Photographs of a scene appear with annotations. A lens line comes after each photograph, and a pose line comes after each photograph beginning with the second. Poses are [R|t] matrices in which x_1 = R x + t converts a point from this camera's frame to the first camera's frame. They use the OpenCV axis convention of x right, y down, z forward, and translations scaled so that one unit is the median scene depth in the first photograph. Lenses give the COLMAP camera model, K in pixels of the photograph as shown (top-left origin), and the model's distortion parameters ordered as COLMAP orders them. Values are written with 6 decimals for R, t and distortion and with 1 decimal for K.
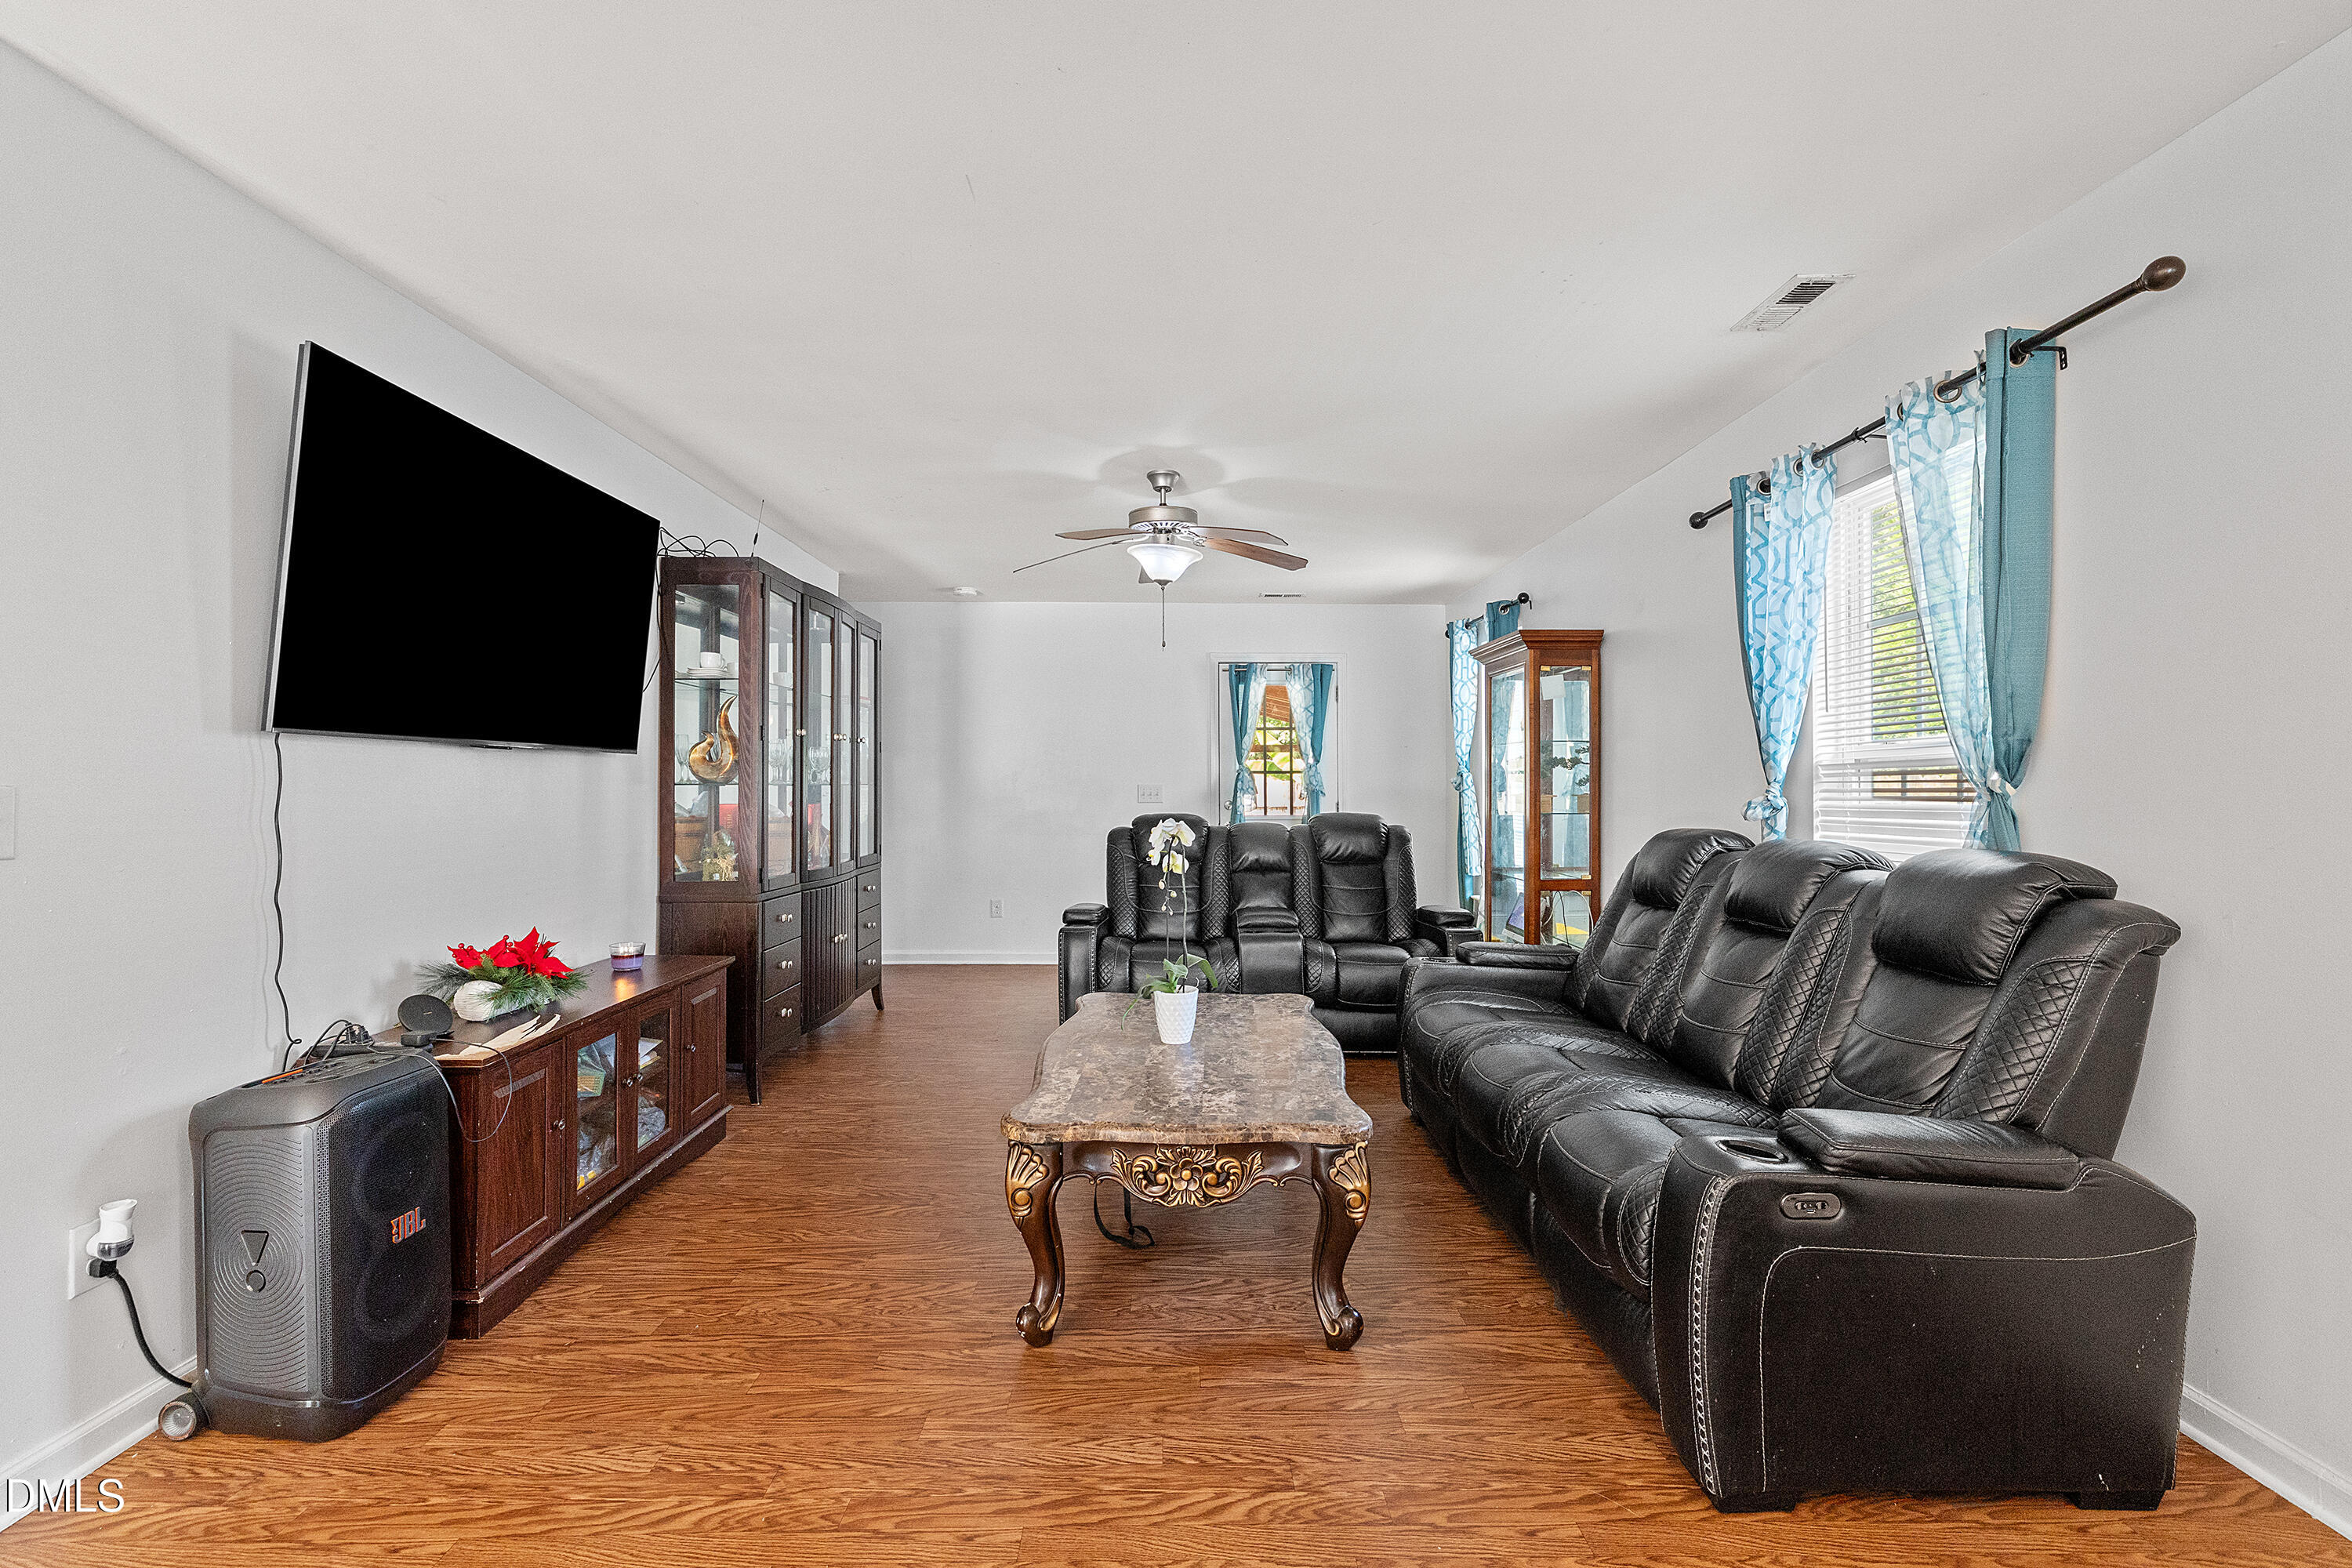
lens RADIAL K [[1031.0, 0, 1198.4], [0, 1031.0, 773.4], [0, 0, 1]] dist [-0.002882, 0.001312]
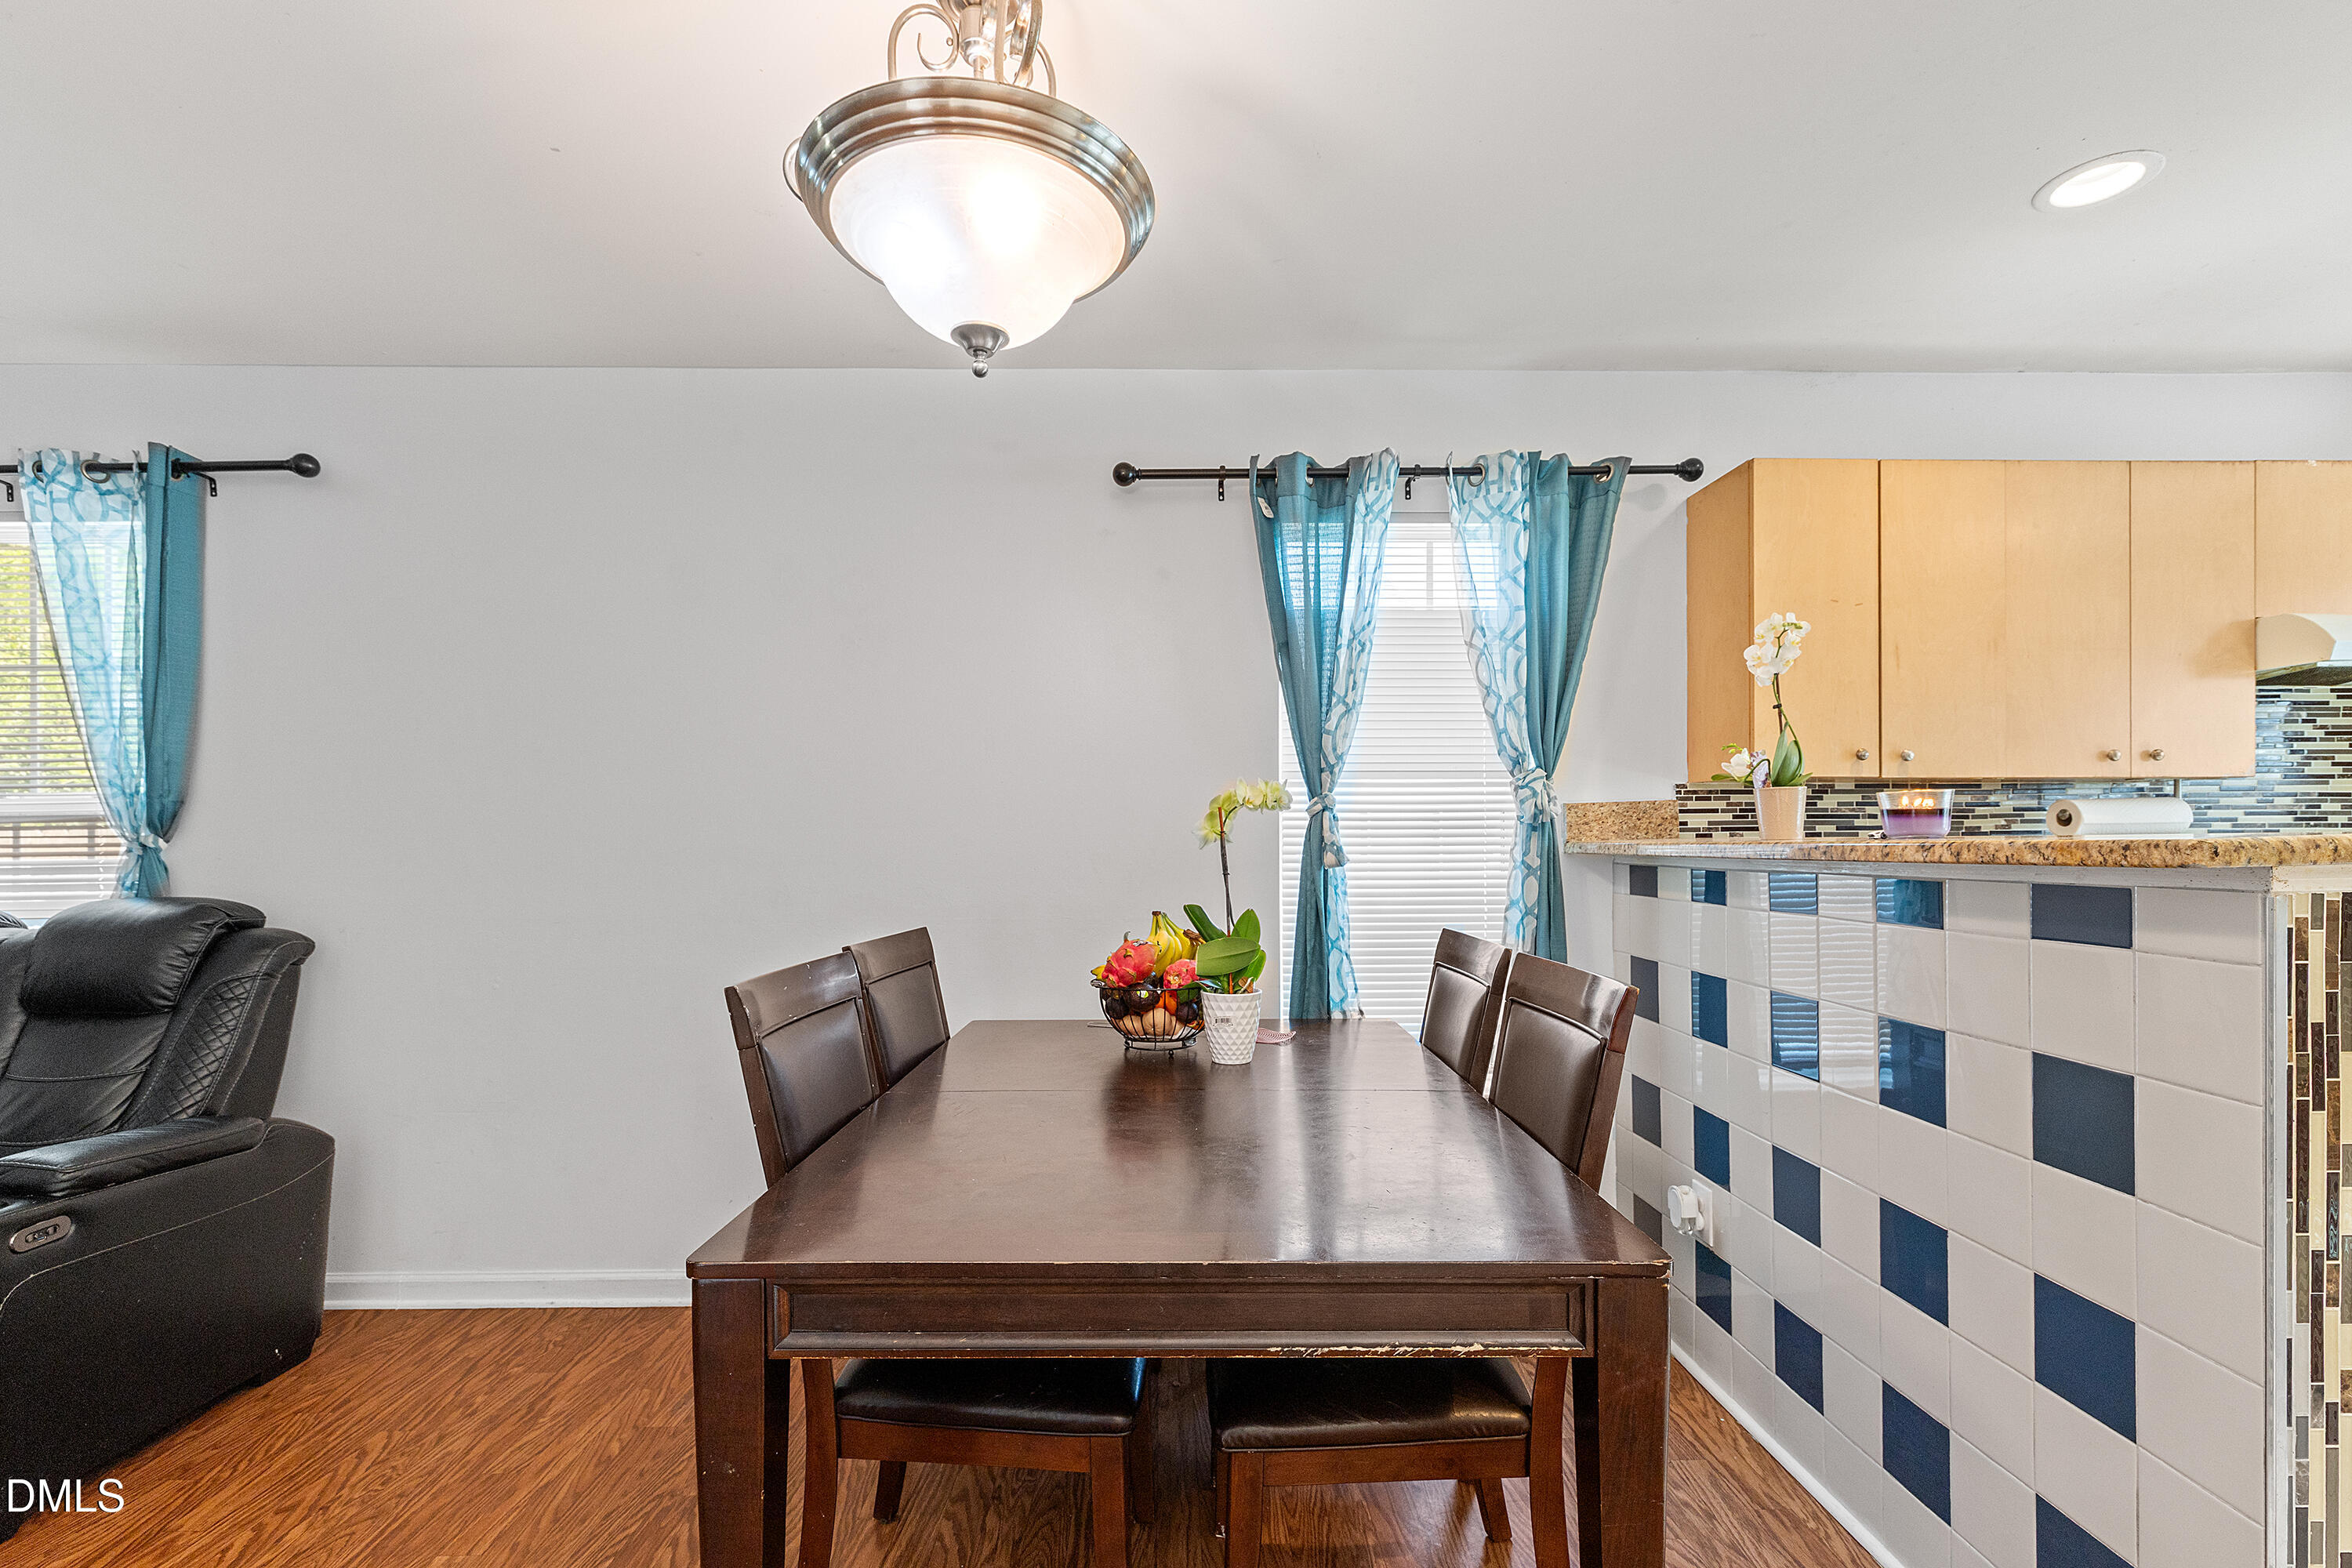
lens RADIAL K [[1031.0, 0, 1173.1], [0, 1031.0, 831.7], [0, 0, 1]] dist [-0.002882, 0.001312]
pose [[0.012763, 0.002958, 0.999914, -0.307721], [-0.007648, 0.999967, -0.002861, -0.003207], [-0.999889, -0.007611, 0.012785, -0.126115]]
